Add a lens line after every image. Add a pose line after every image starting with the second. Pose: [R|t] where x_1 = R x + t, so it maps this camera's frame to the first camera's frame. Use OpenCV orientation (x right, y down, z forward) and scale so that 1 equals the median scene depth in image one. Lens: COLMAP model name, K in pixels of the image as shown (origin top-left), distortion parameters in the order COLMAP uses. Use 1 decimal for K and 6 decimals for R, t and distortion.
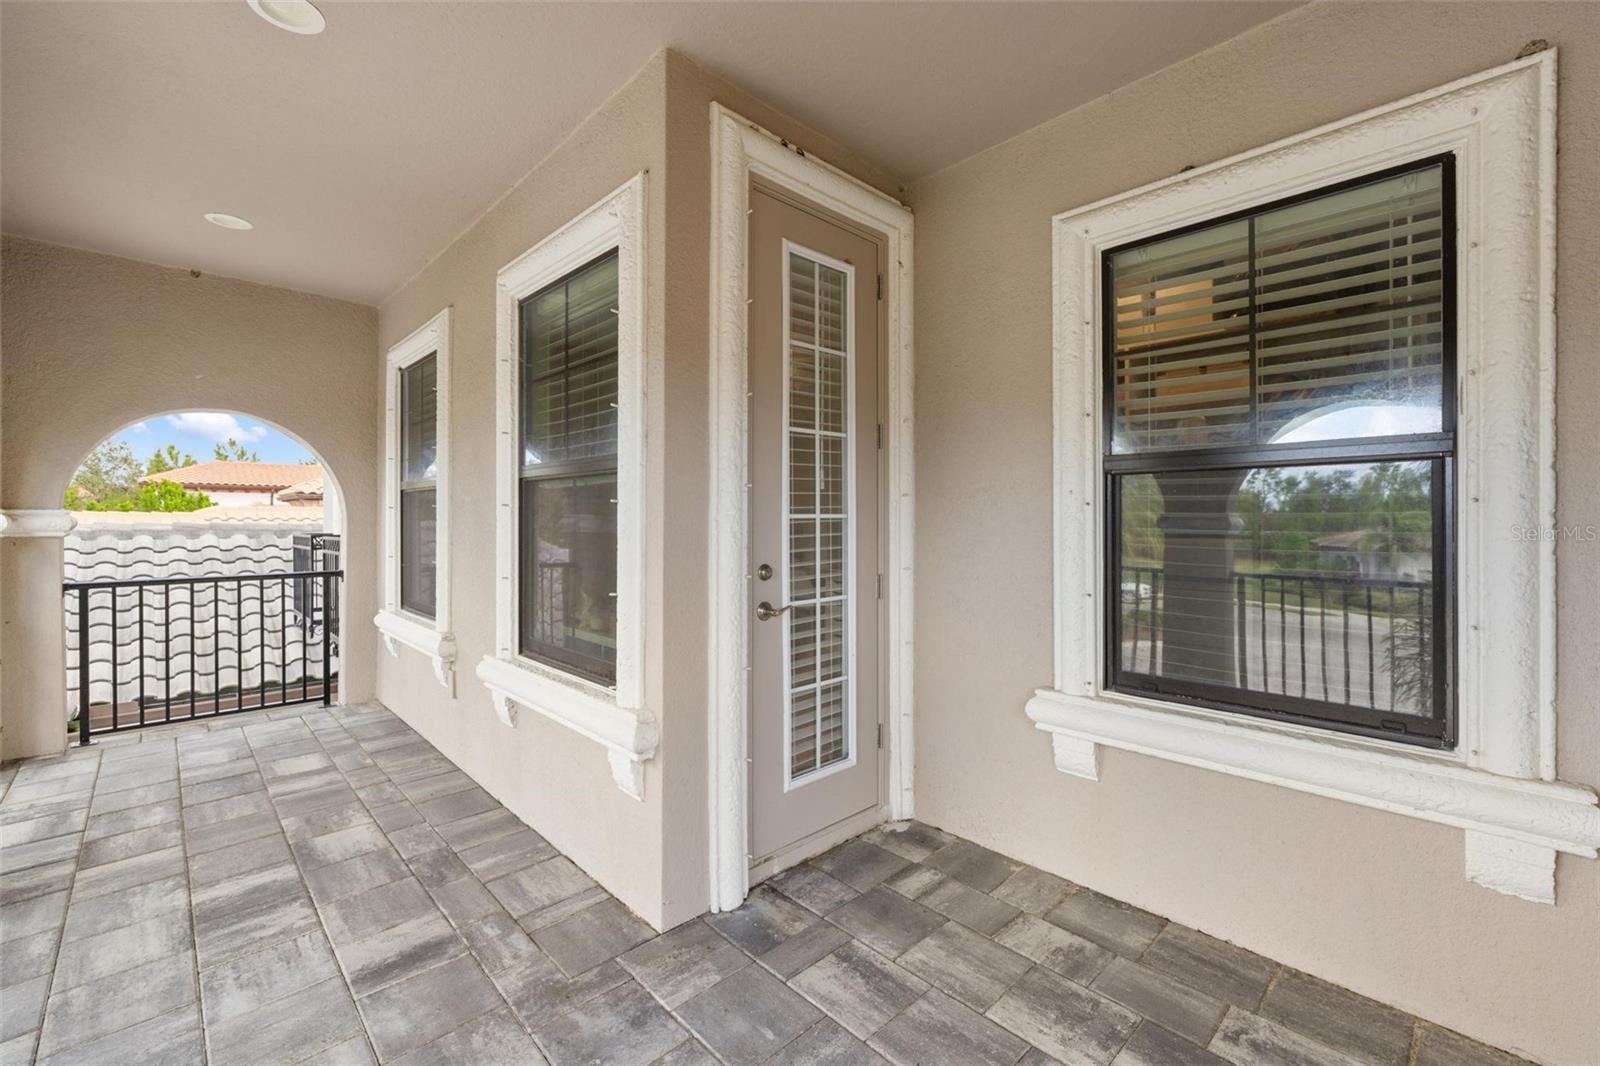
lens RADIAL K [[669.3, 0, 802.1], [0, 669.3, 522.8], [0, 0, 1]] dist [0.004442, -0.000963]
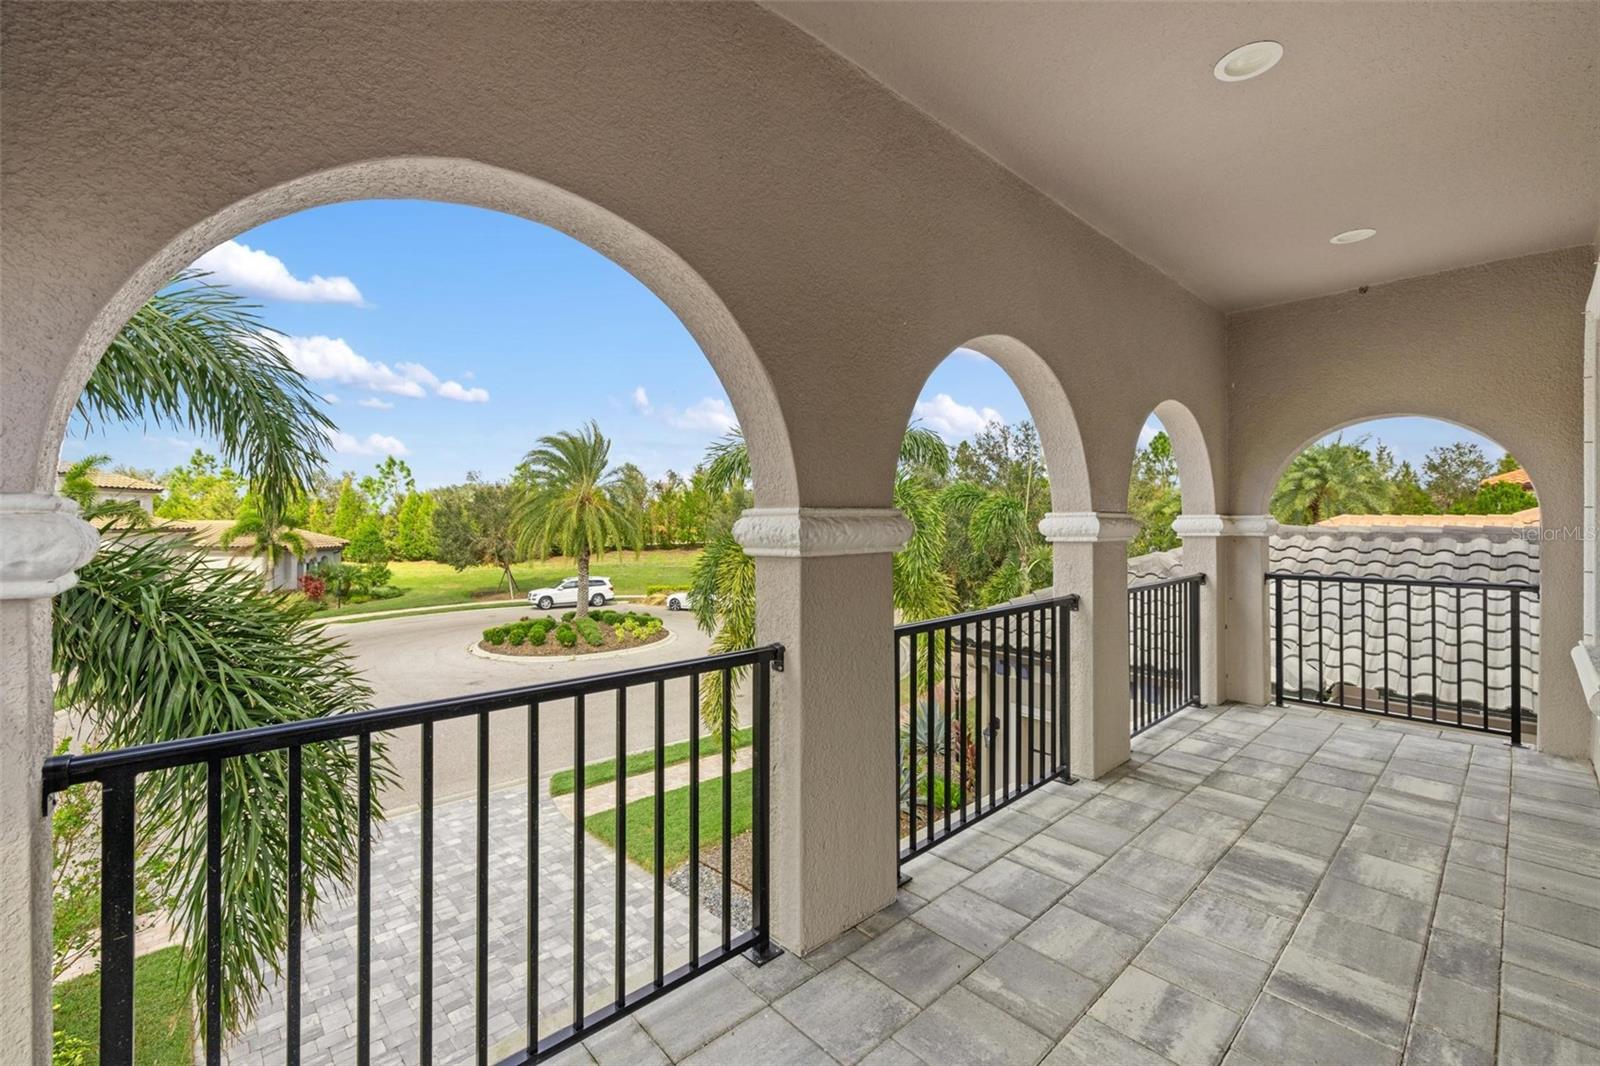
lens RADIAL K [[669.3, 0, 801.8], [0, 669.3, 524.8], [0, 0, 1]] dist [0.004442, -0.000963]
pose [[-0.017895, 0.002786, -0.999836, 0.196812], [-0.004322, 0.999987, 0.002864, -0.001275], [0.999831, 0.004373, -0.017883, 0.162917]]
